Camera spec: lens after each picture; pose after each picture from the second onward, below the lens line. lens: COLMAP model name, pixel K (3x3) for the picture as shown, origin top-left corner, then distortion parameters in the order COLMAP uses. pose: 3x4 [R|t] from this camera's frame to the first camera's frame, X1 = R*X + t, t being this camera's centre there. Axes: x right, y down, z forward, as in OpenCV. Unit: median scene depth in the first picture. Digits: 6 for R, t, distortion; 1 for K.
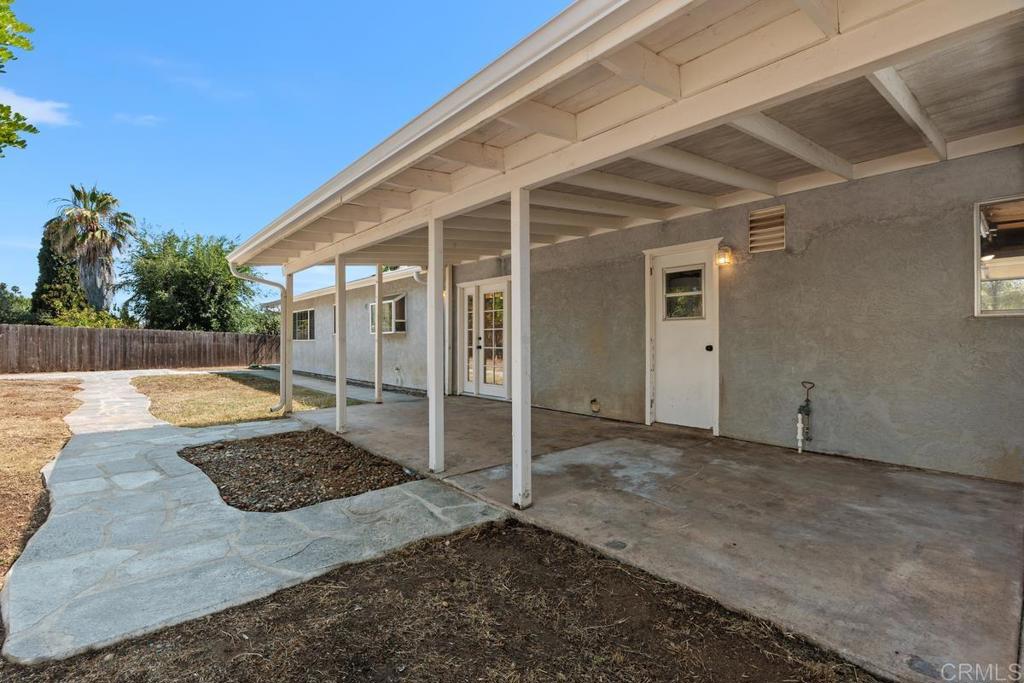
lens RADIAL K [[462.2, 0, 507.2], [0, 462.2, 338.9], [0, 0, 1]] dist [-0.001161, -0.000057]
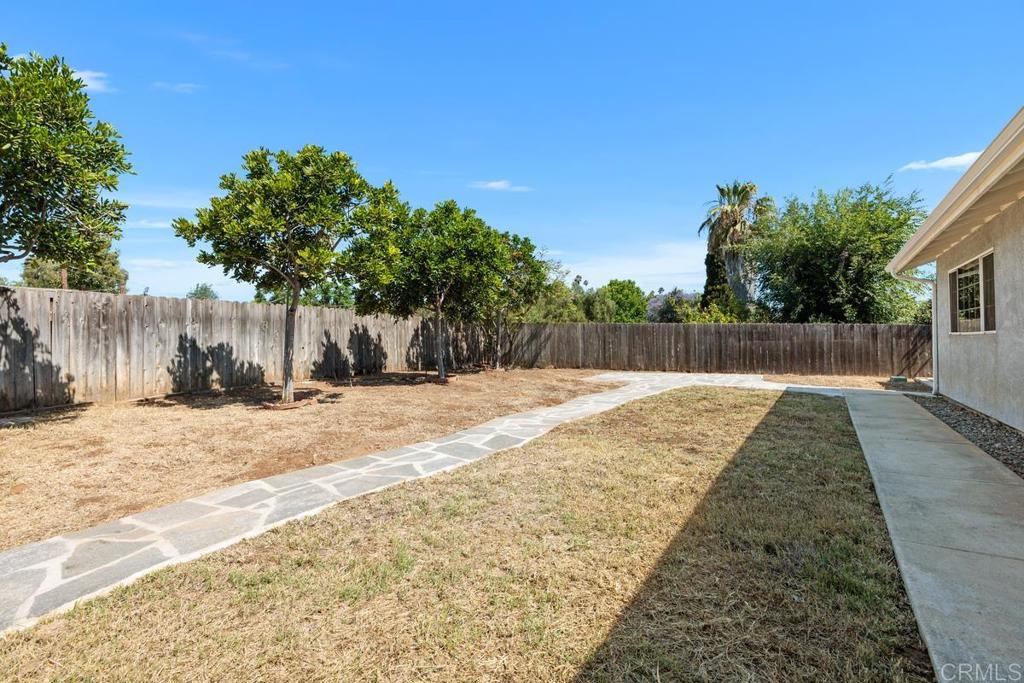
lens RADIAL K [[462.2, 0, 507.2], [0, 462.2, 338.9], [0, 0, 1]] dist [-0.001161, -0.000057]
pose [[0.264536, -0.006628, -0.964353, -0.105442], [0.015240, 0.999880, -0.002692, 0.002037], [0.964255, -0.013984, 0.264605, 0.340244]]
